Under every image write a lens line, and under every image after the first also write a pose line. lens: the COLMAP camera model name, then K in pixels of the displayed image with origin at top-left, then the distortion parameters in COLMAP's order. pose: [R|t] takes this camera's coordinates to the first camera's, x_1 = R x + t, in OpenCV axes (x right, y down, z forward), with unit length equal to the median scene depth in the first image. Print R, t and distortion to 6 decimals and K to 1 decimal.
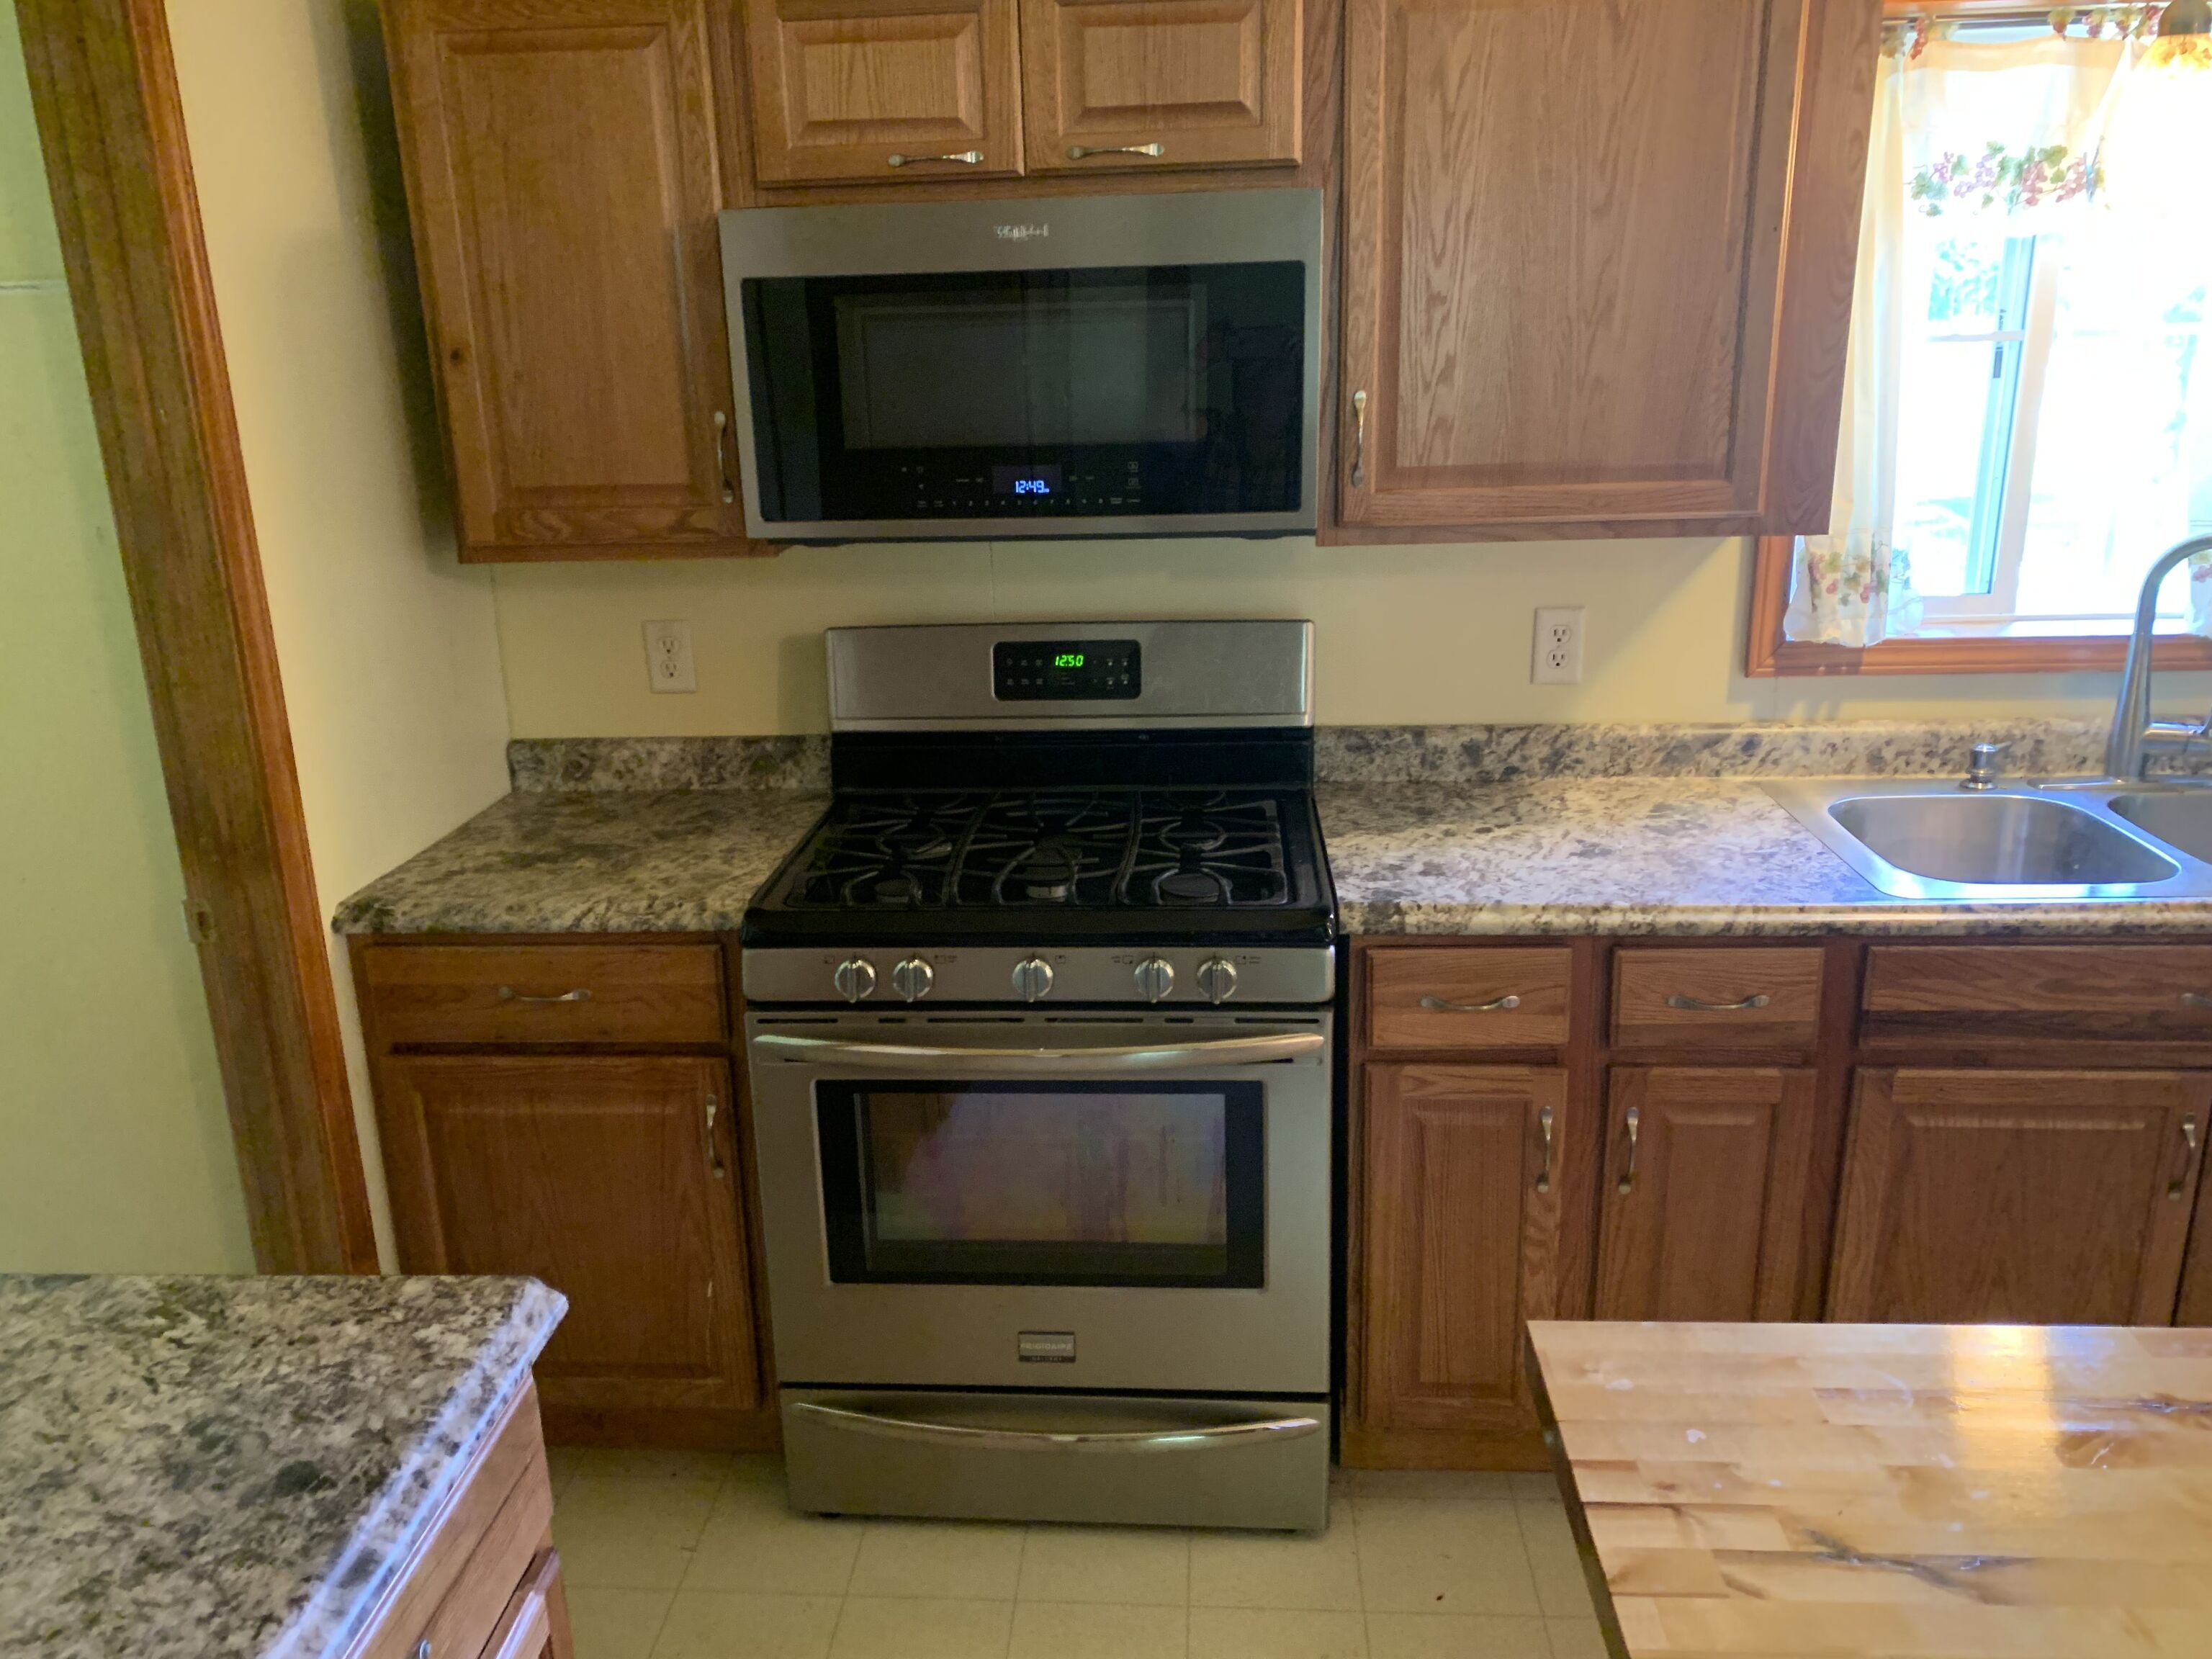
lens RADIAL K [[1638.1, 0, 1103.4], [0, 1638.1, 841.0], [0, 0, 1]] dist [0.004526, -0.009985]
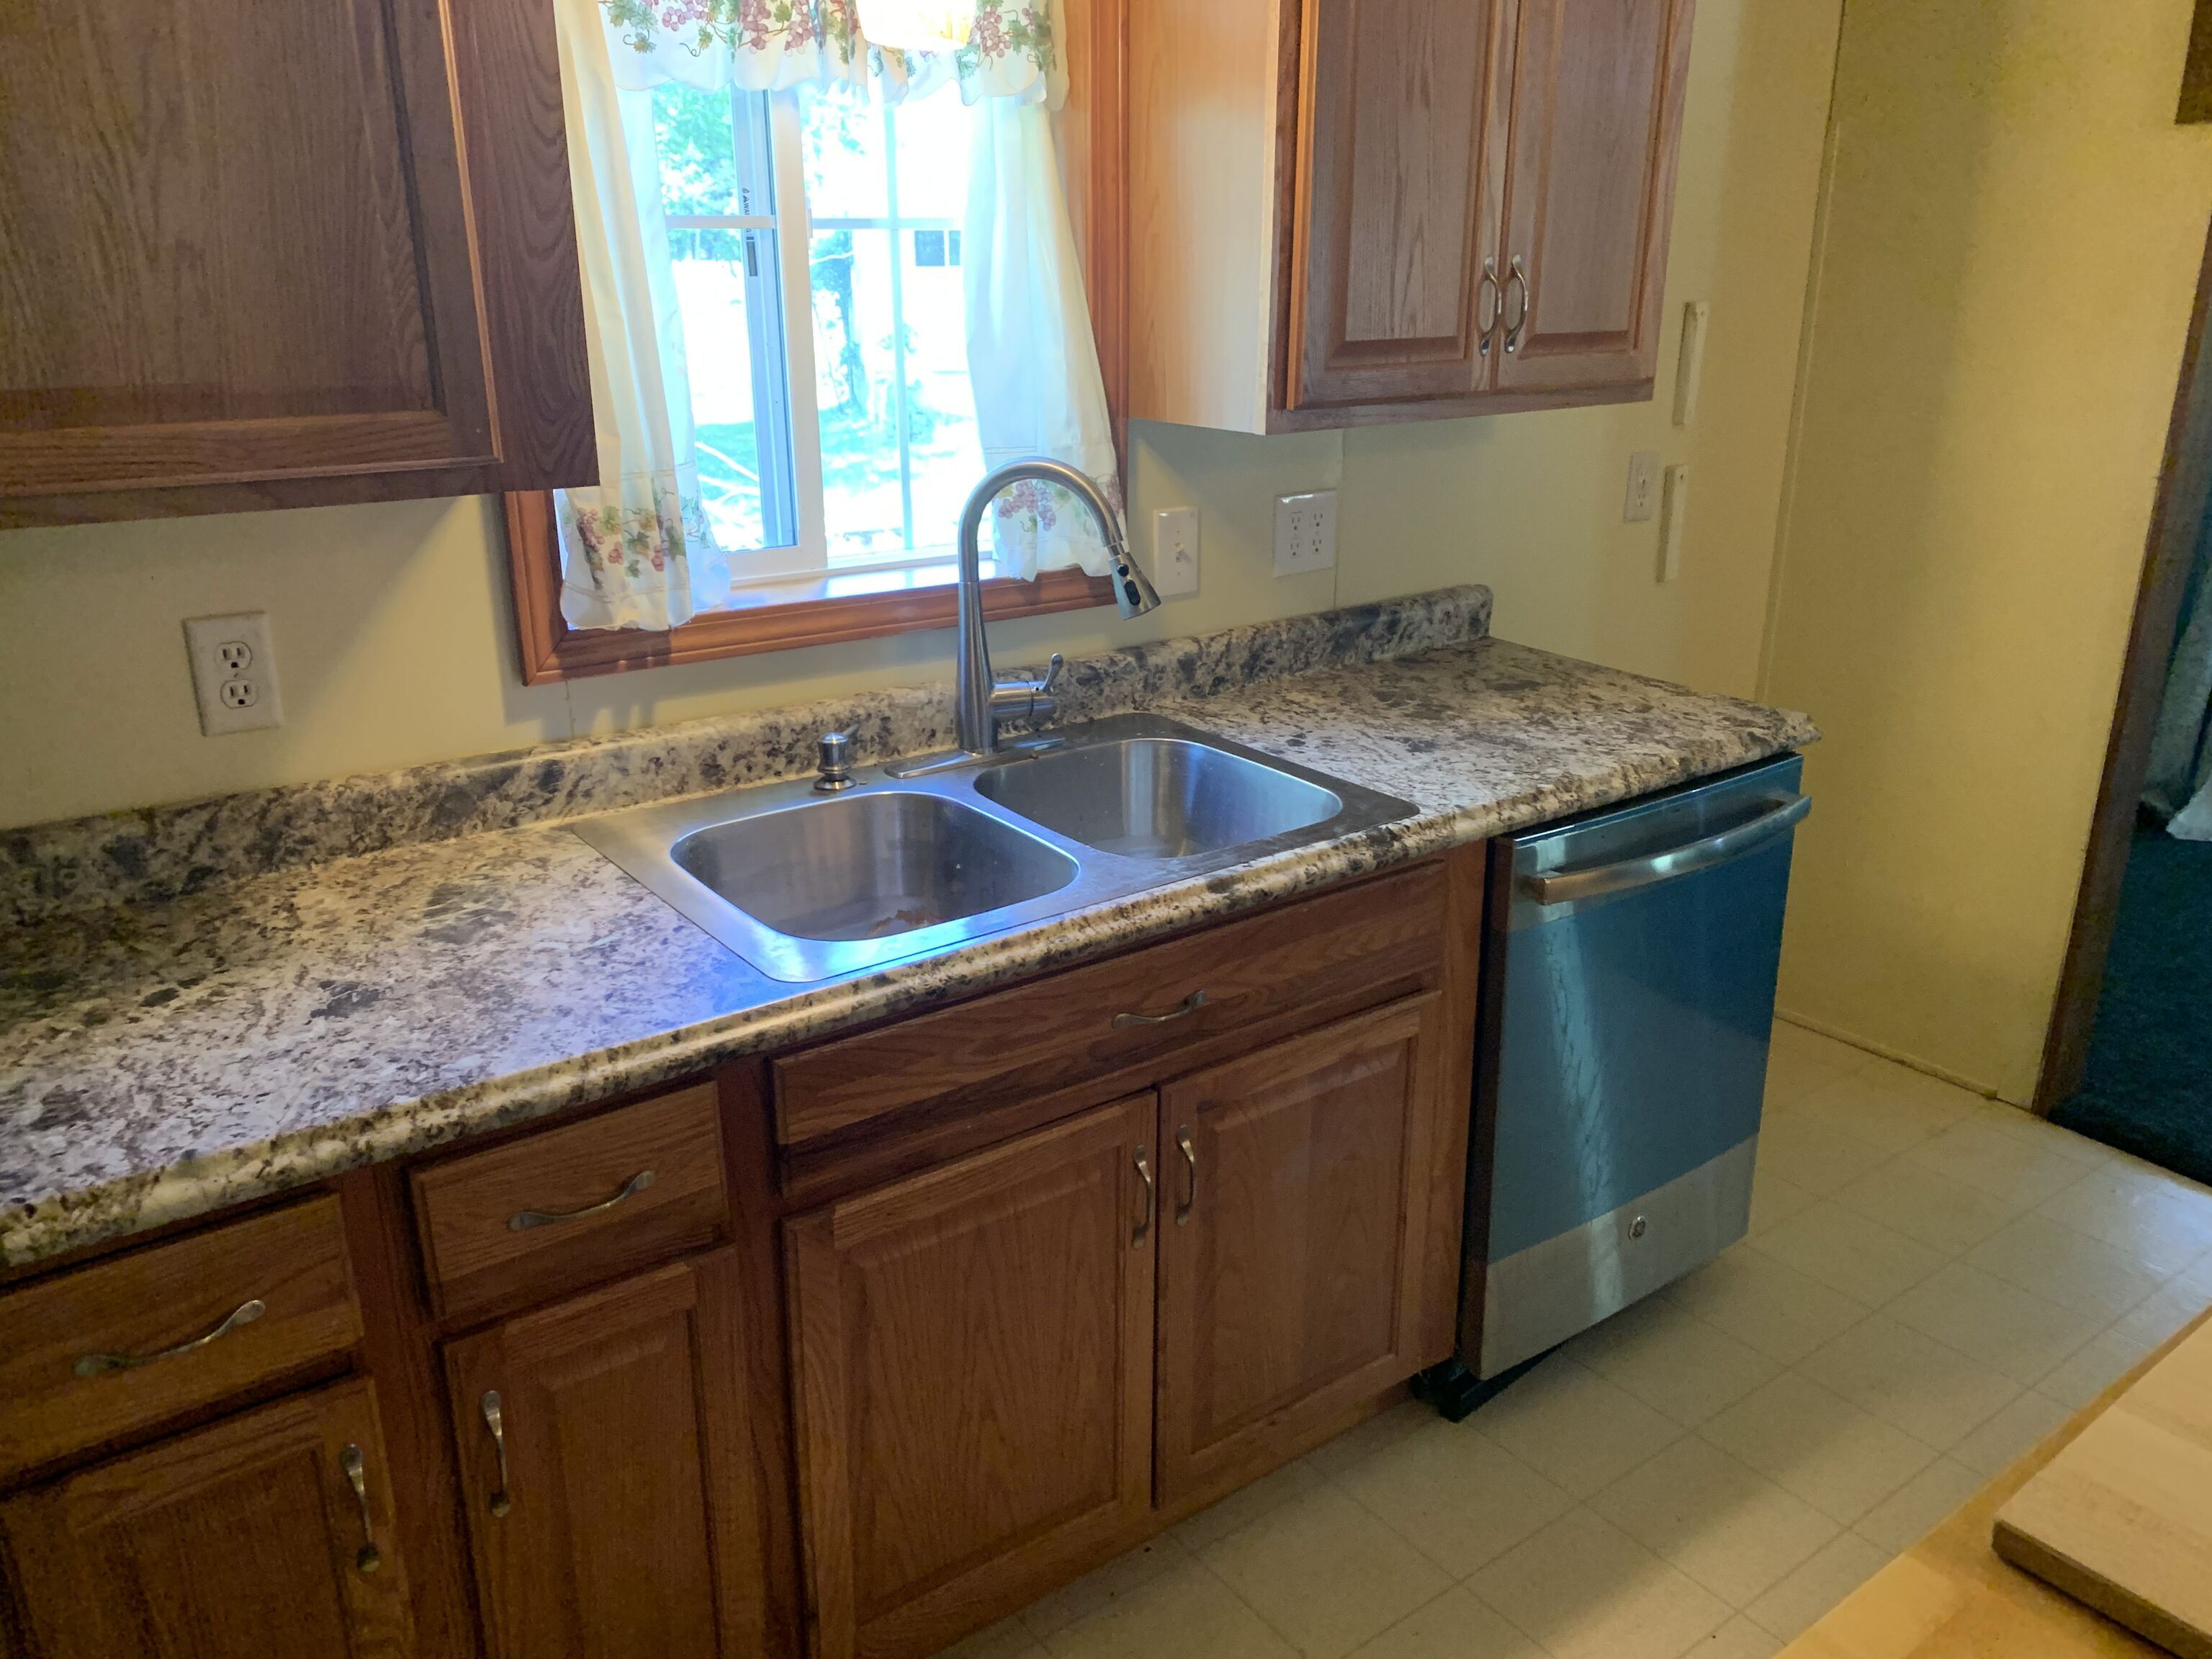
lens RADIAL K [[1638.1, 0, 1103.4], [0, 1638.1, 841.0], [0, 0, 1]] dist [0.004526, -0.009985]
pose [[0.752508, -0.191851, 0.630020, 0.122083], [0.168637, 0.980867, 0.097266, -0.063454], [-0.636626, 0.033051, 0.770464, 0.299455]]
